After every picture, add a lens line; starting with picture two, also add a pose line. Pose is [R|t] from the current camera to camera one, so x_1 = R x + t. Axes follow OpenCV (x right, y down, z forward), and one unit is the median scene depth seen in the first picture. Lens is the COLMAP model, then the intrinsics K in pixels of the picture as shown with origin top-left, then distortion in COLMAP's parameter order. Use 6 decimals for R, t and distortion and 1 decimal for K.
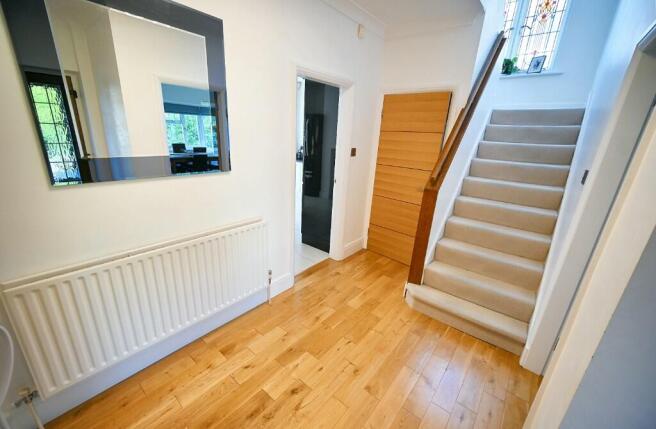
lens RADIAL K [[264.4, 0, 326.5], [0, 264.4, 217.4], [0, 0, 1]] dist [0.000467, 0.000022]
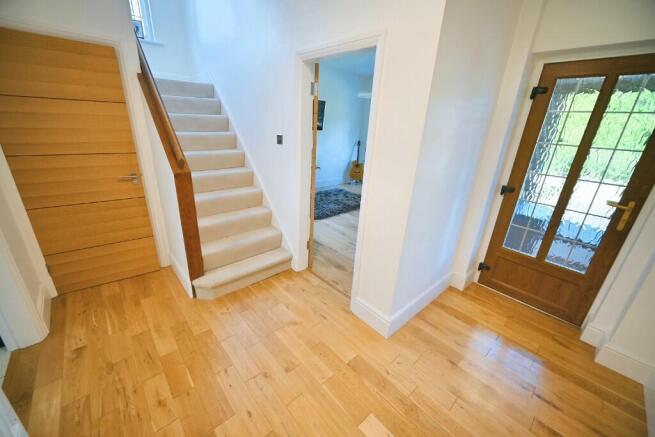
lens RADIAL K [[256.6, 0, 326.0], [0, 256.6, 218.5], [0, 0, 1]] dist [0.000018, -0.000026]
pose [[0.161203, -0.394933, 0.904457, -0.341831], [0.266462, 0.899824, 0.345418, -0.130495], [-0.950269, 0.185321, 0.250289, 0.350237]]
